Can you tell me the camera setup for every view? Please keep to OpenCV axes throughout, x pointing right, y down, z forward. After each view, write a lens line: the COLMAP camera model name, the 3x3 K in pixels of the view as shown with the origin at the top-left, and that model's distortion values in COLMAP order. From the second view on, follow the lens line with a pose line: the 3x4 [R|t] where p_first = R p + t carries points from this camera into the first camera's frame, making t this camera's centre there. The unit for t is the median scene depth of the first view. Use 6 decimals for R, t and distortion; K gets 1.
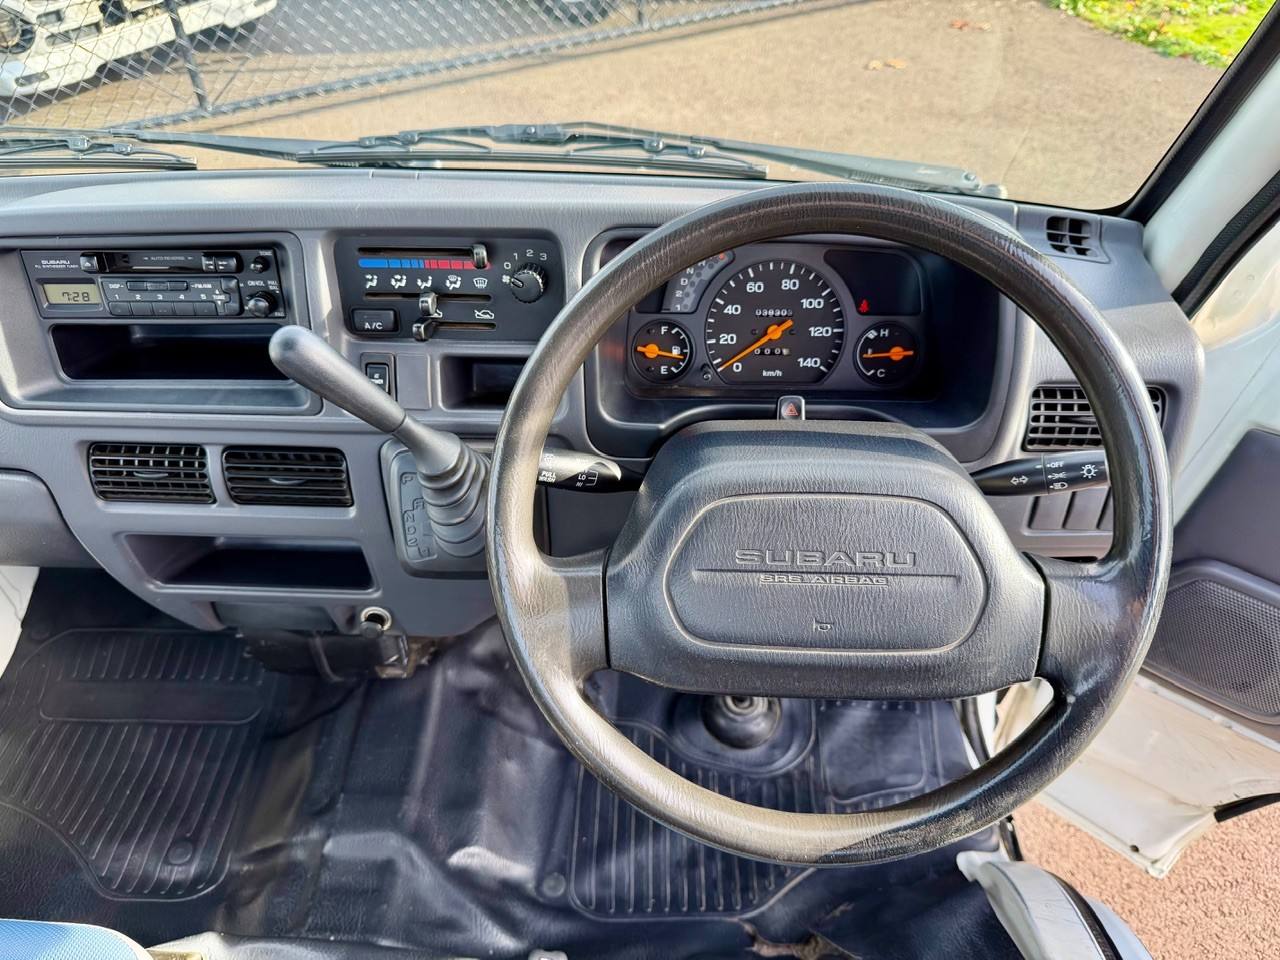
lens RADIAL K [[888.5, 0, 662.8], [0, 888.5, 519.0], [0, 0, 1]] dist [0.074686, -0.110388]
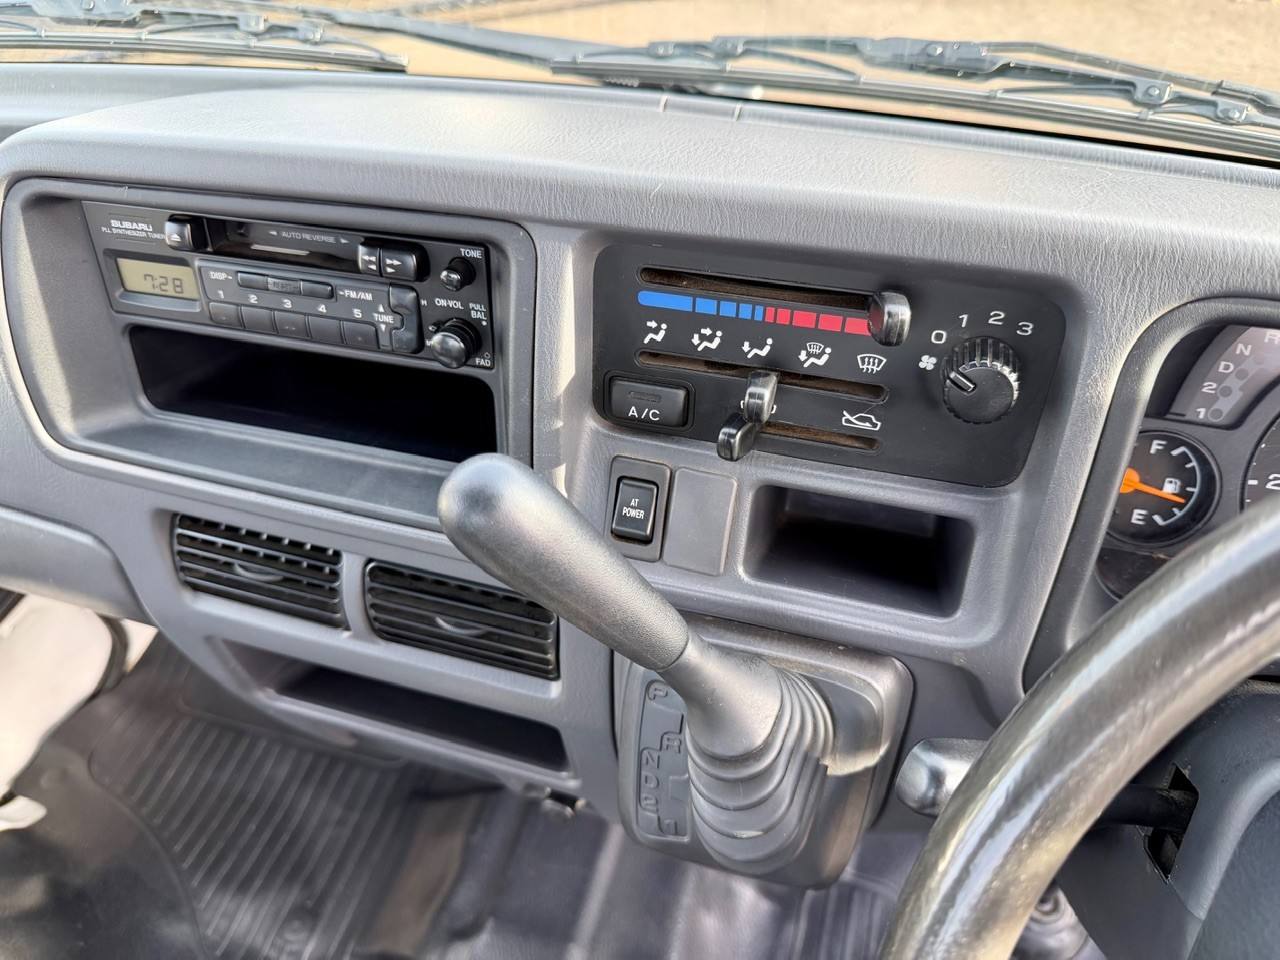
lens RADIAL K [[908.2, 0, 691.2], [0, 908.2, 502.6], [0, 0, 1]] dist [0.086805, -0.175588]
pose [[0.972336, 0.157600, -0.172411, -0.173383], [-0.148501, 0.986804, 0.064541, -0.178525], [0.180308, -0.037153, 0.982908, 0.425046]]
